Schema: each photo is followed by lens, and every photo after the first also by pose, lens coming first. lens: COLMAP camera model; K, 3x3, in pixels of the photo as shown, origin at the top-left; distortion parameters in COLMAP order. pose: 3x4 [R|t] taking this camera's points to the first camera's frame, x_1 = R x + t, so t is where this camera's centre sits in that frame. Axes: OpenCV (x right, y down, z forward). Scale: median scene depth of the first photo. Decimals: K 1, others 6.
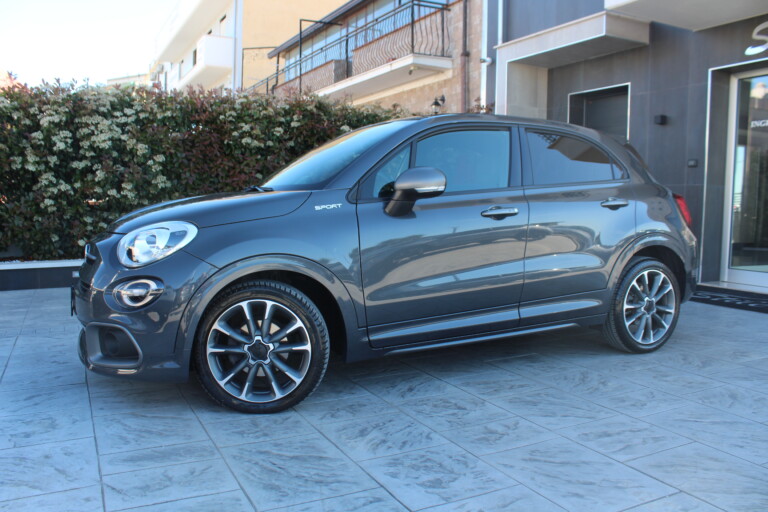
lens RADIAL K [[644.4, 0, 384.0], [0, 644.4, 256.0], [0, 0, 1]] dist [-0.144601, 0.135995]
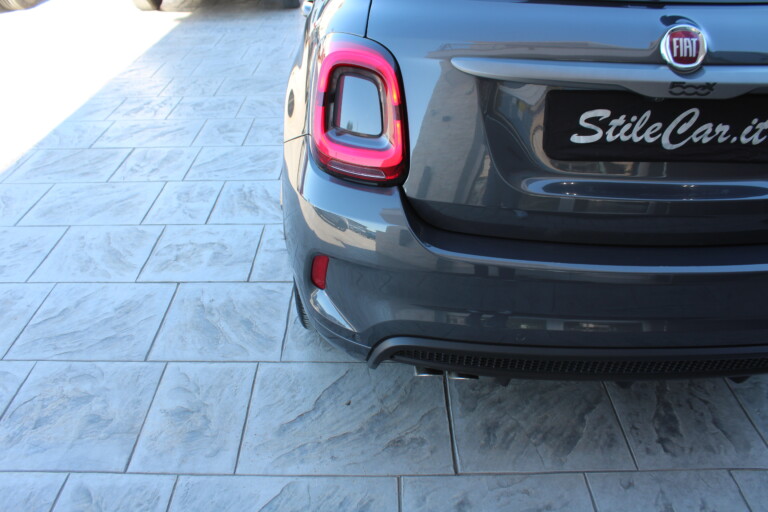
lens RADIAL K [[644.4, 0, 384.0], [0, 644.4, 256.0], [0, 0, 1]] dist [-0.144601, 0.135995]
pose [[-0.448776, 0.478042, -0.755034, 1.278833], [-0.084793, 0.818302, 0.568499, -0.335280], [0.889613, 0.319150, -0.326700, 1.970367]]
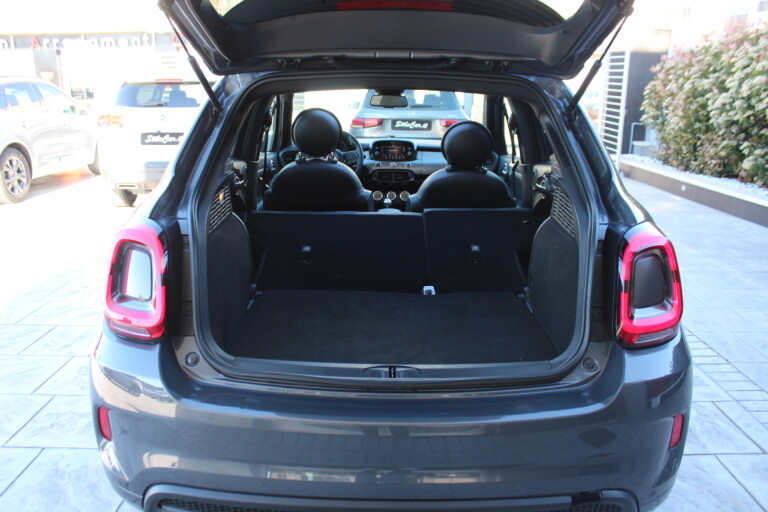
lens RADIAL K [[644.4, 0, 384.0], [0, 644.4, 256.0], [0, 0, 1]] dist [-0.144601, 0.135995]
pose [[-0.447934, 0.218734, -0.866897, 1.253946], [-0.102646, 0.950618, 0.292896, -0.357863], [0.888155, 0.220182, -0.403362, 2.192189]]
